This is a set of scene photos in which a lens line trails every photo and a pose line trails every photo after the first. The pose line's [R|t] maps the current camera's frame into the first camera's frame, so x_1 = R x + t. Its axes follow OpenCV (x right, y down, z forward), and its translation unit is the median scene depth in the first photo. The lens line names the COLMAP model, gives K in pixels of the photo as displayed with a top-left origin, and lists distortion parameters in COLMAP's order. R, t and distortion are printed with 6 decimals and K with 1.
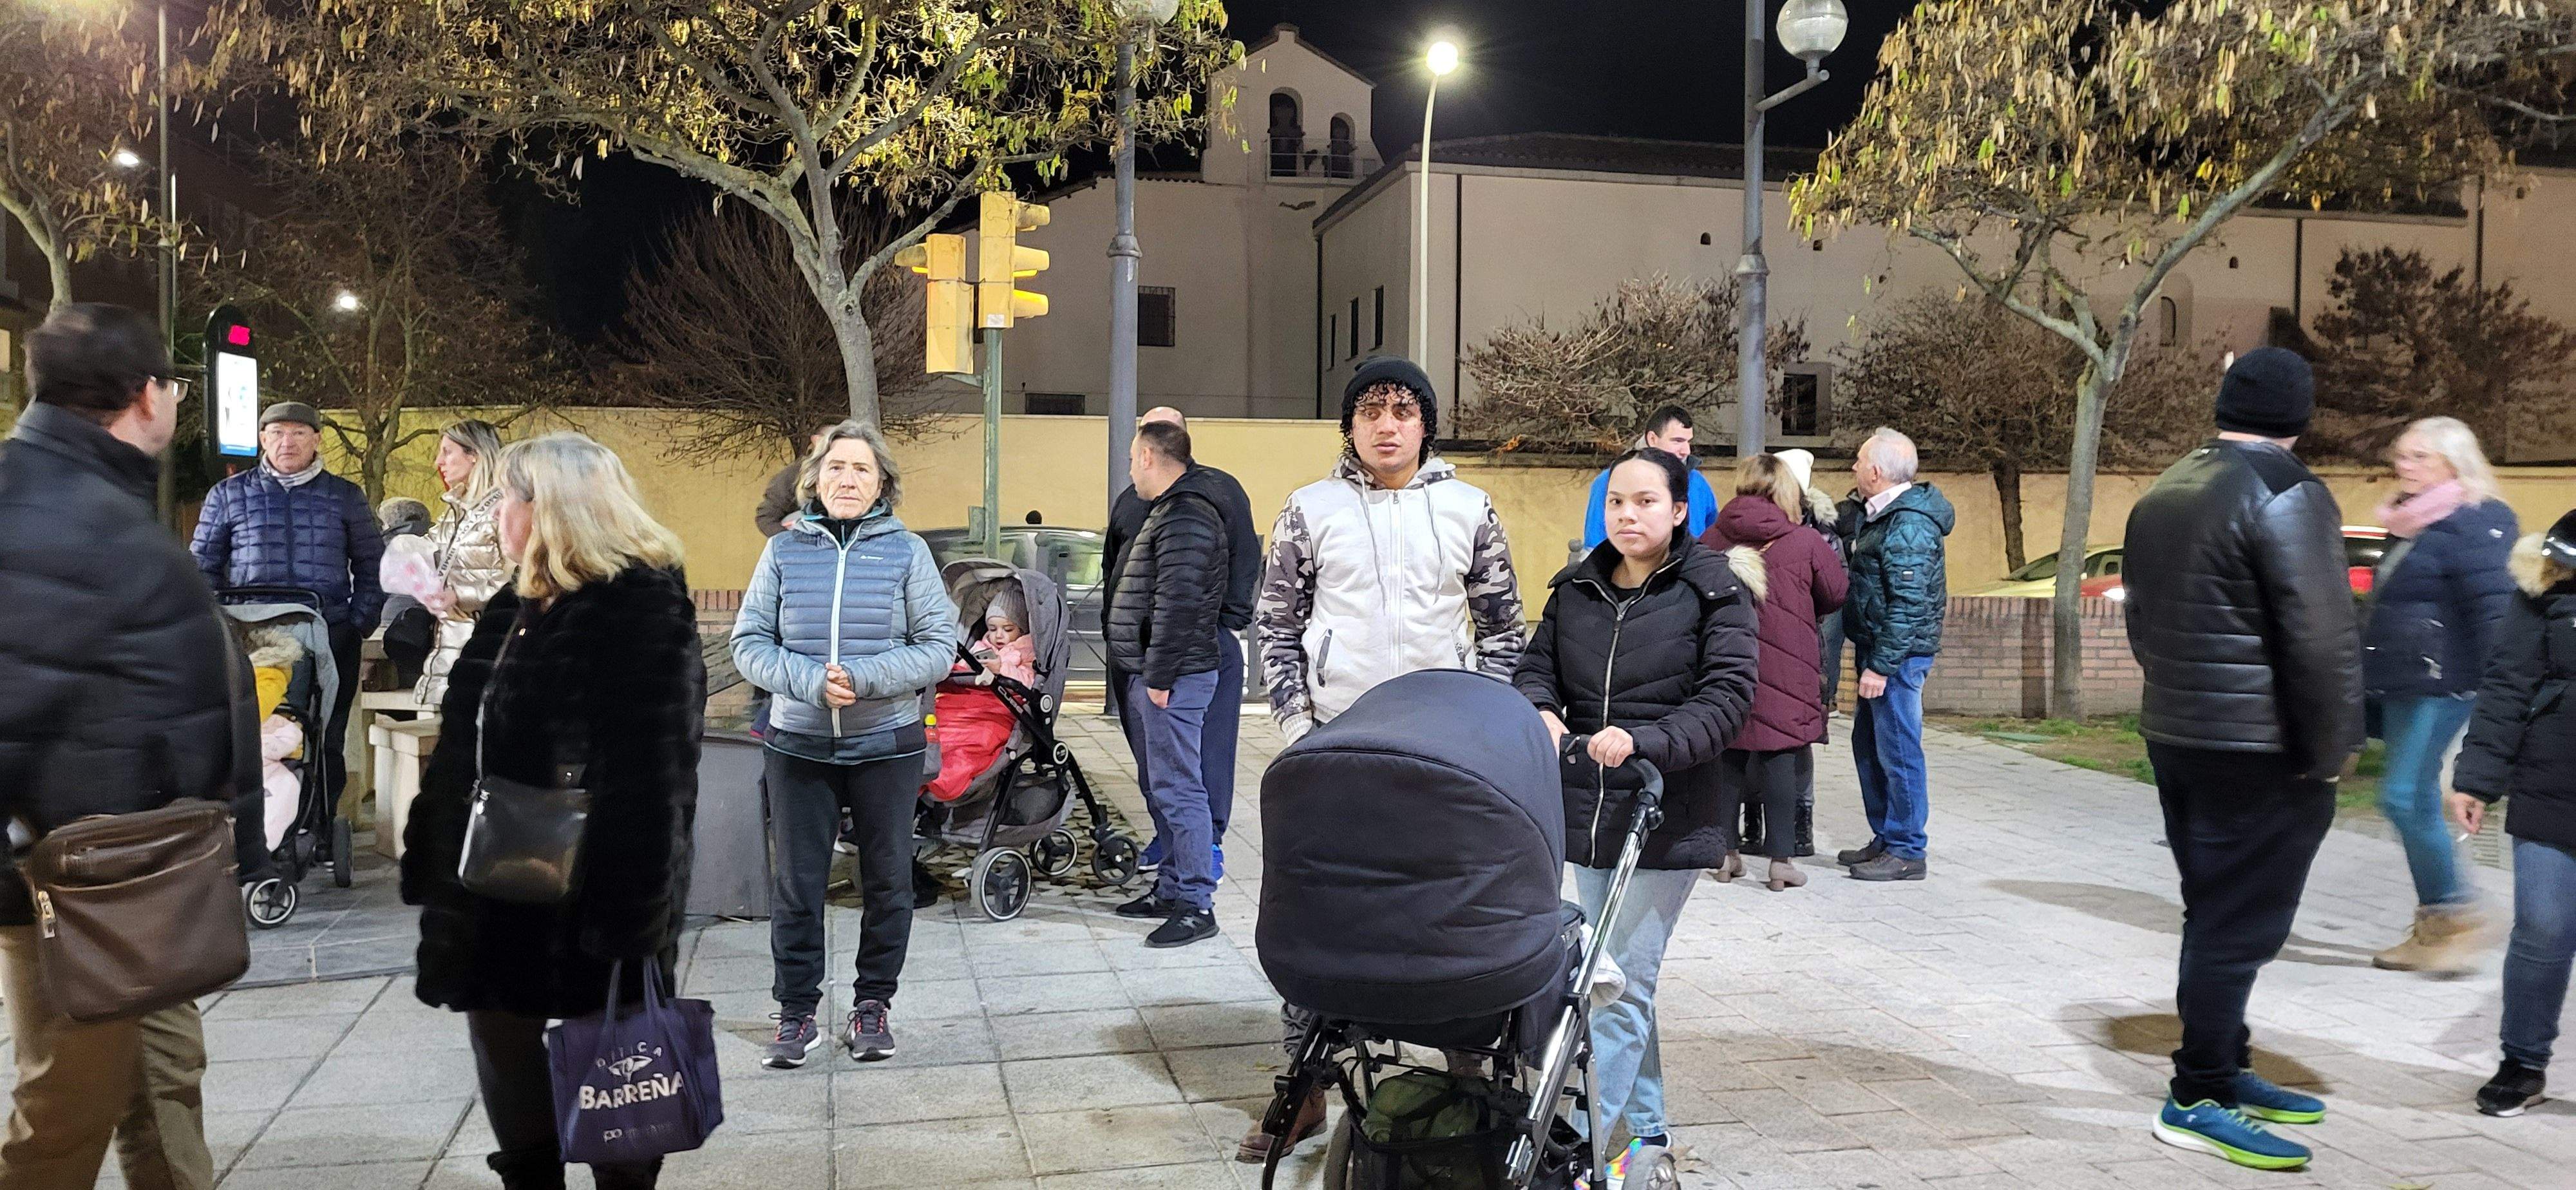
lens RADIAL K [[1947.3, 0, 1301.1], [0, 1947.3, 590.2], [0, 0, 1]] dist [0.056234, -0.046759]
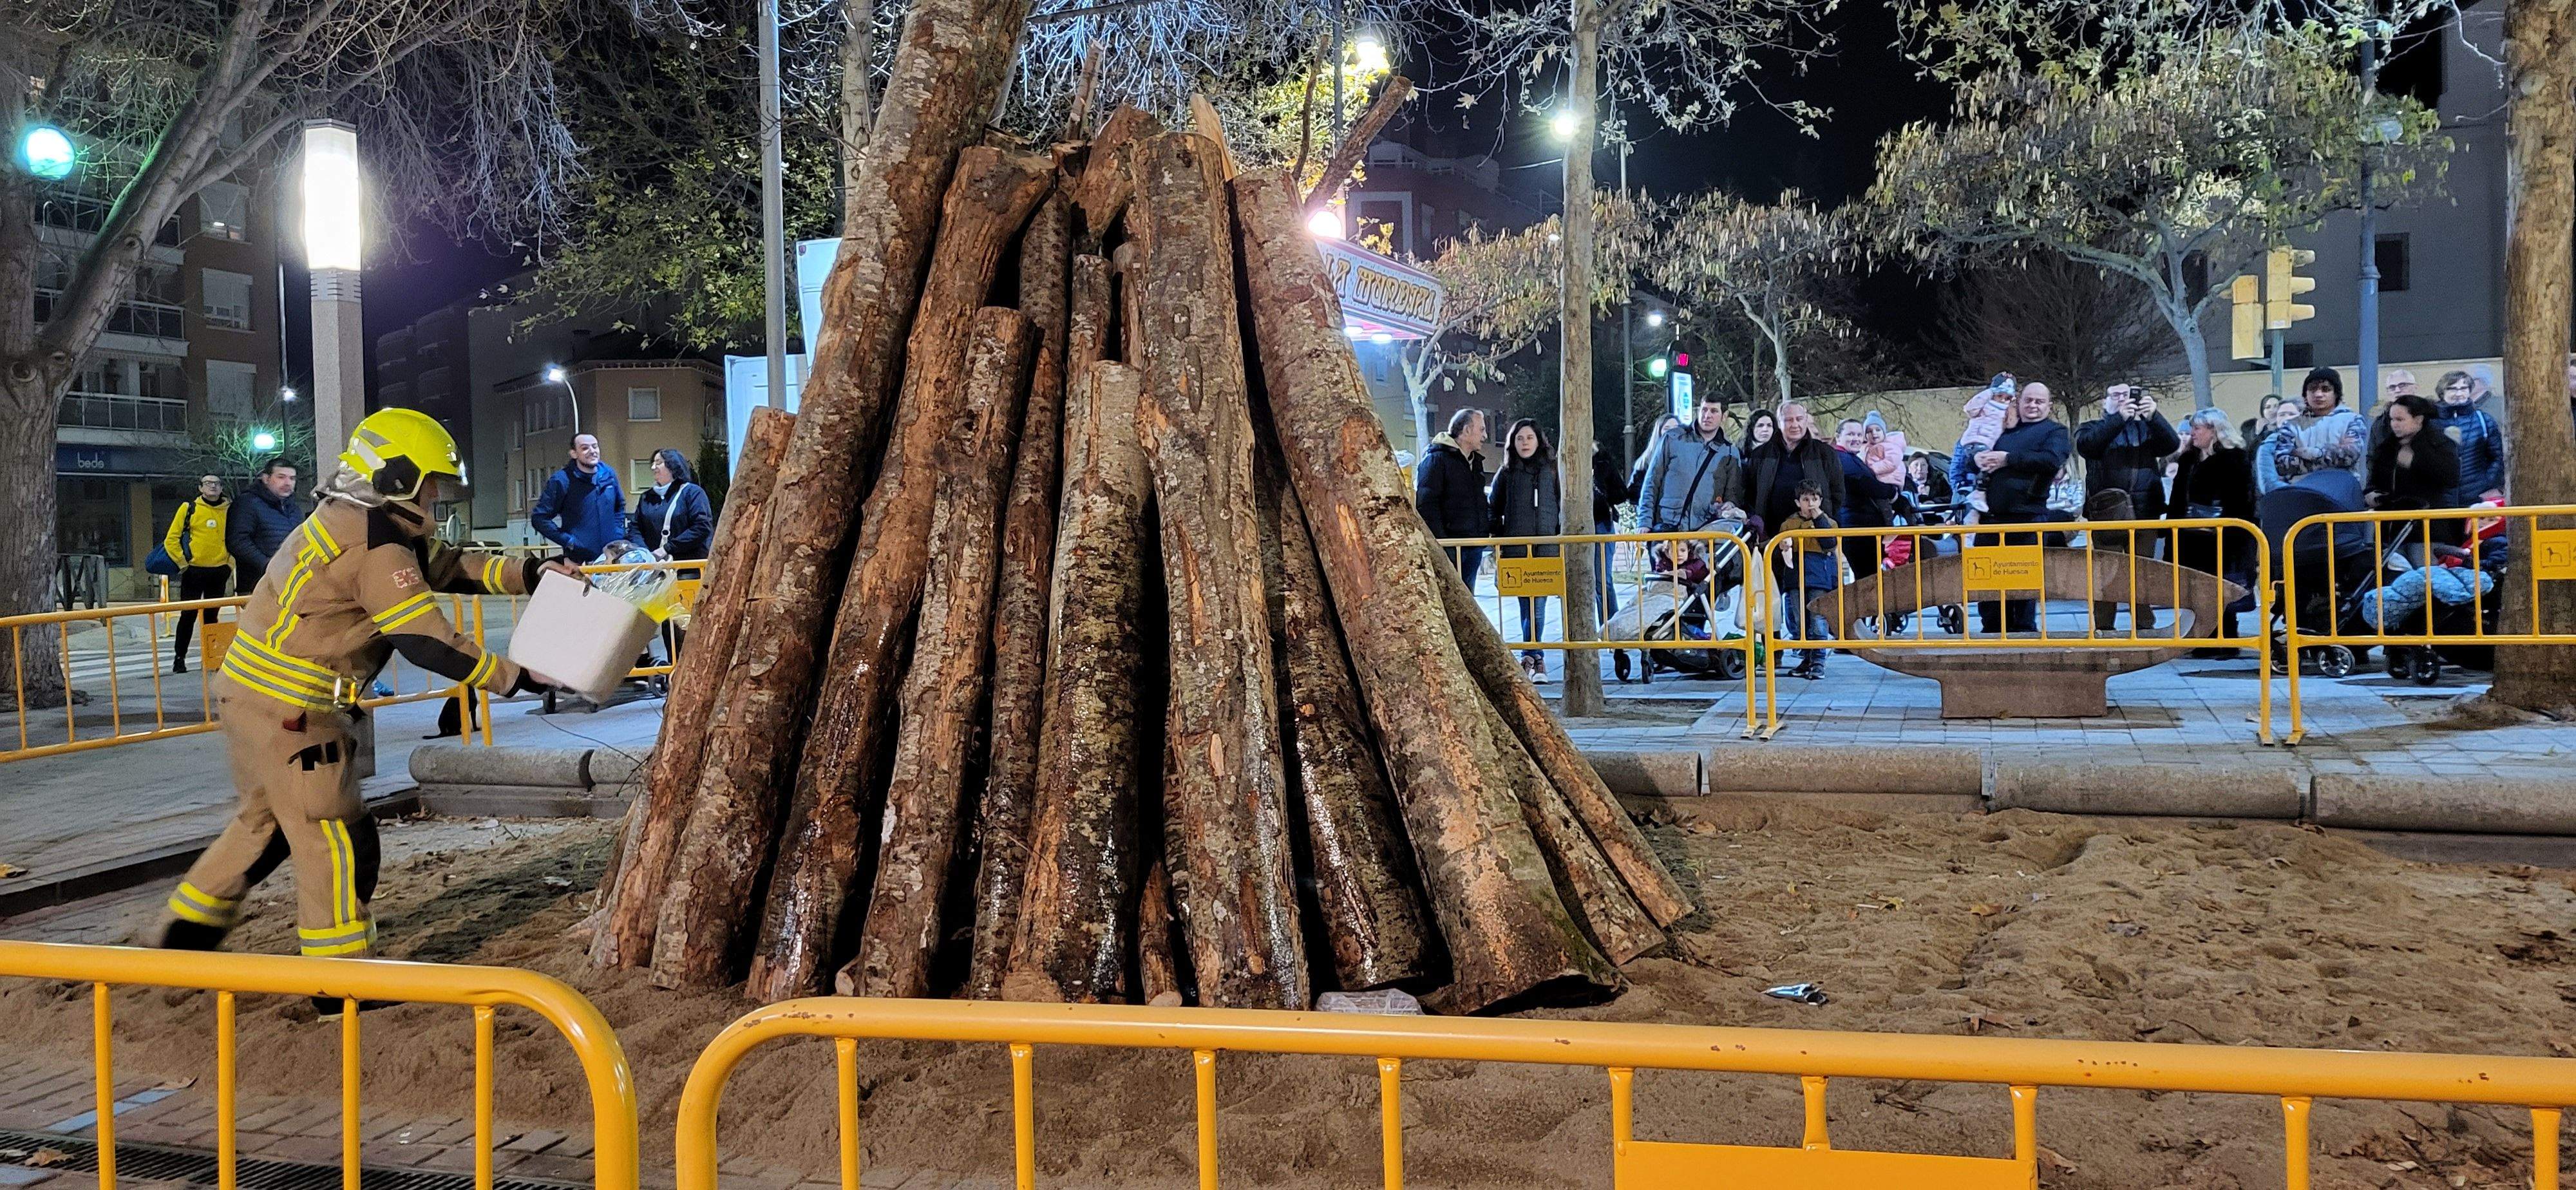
lens RADIAL K [[1947.3, 0, 1308.9], [0, 1947.3, 585.1], [0, 0, 1]] dist [0.056234, -0.046759]
pose [[0.838184, -0.014216, -0.545202, 0.060754], [0.021435, 0.999747, 0.006885, 0.053235], [0.544966, -0.017457, 0.838276, -0.842520]]
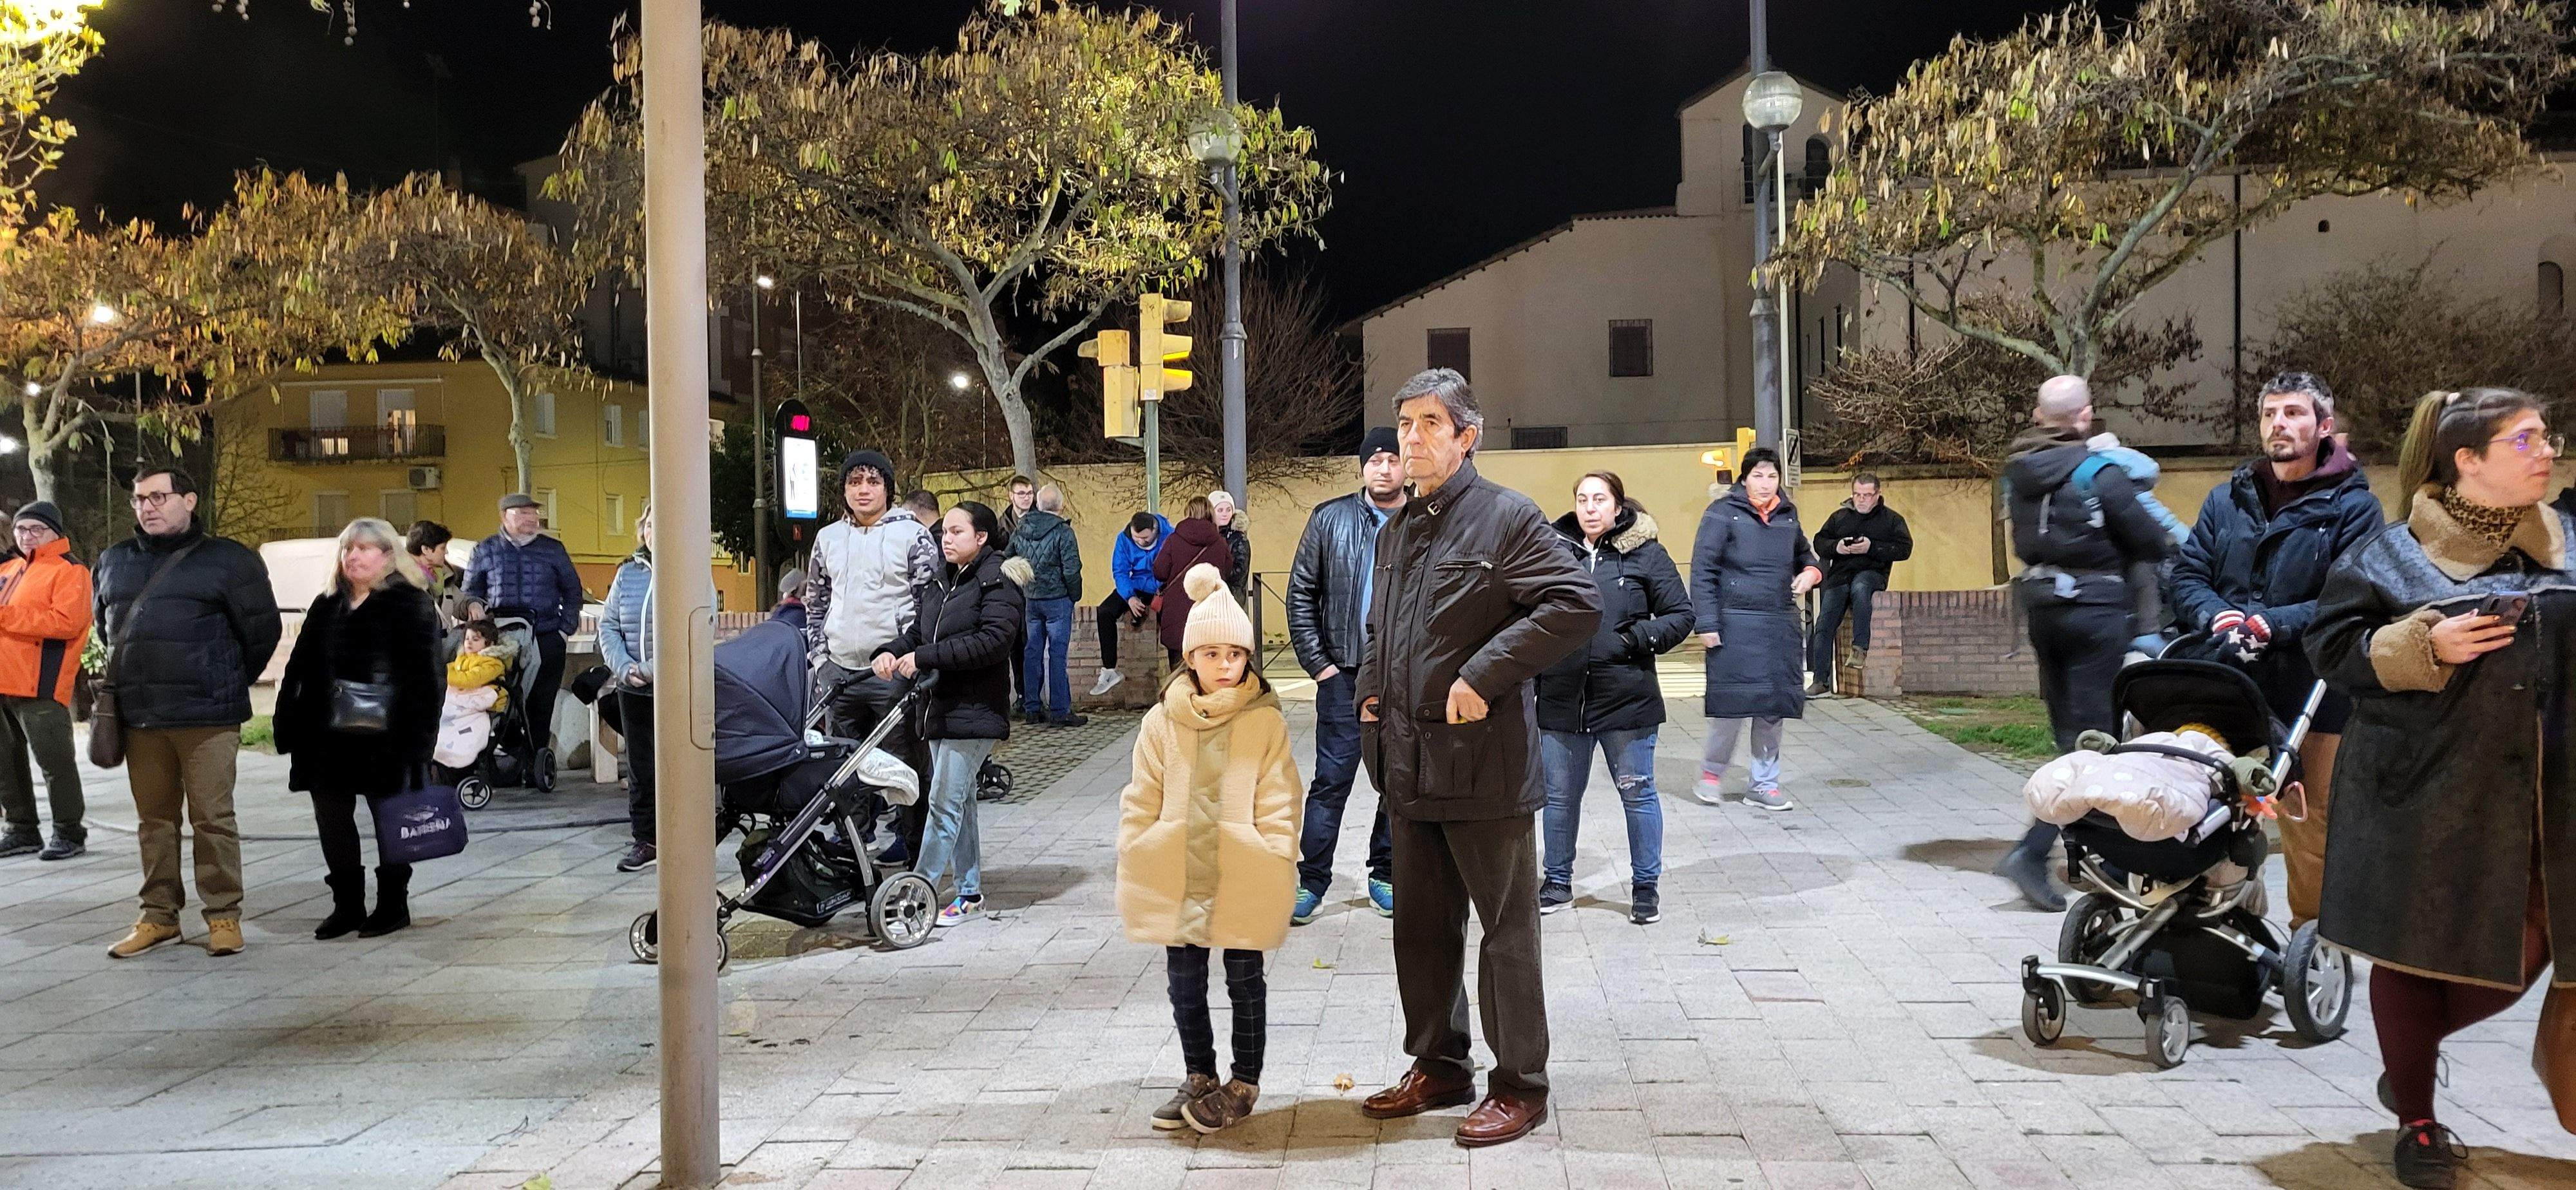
lens RADIAL K [[1947.3, 0, 1304.5], [0, 1947.3, 593.6], [0, 0, 1]] dist [0.056234, -0.046759]
pose [[0.949452, -0.026132, -0.312823, 0.334743], [0.022168, 0.999623, -0.016222, 0.015737], [0.313129, 0.008467, 0.949673, -0.183604]]
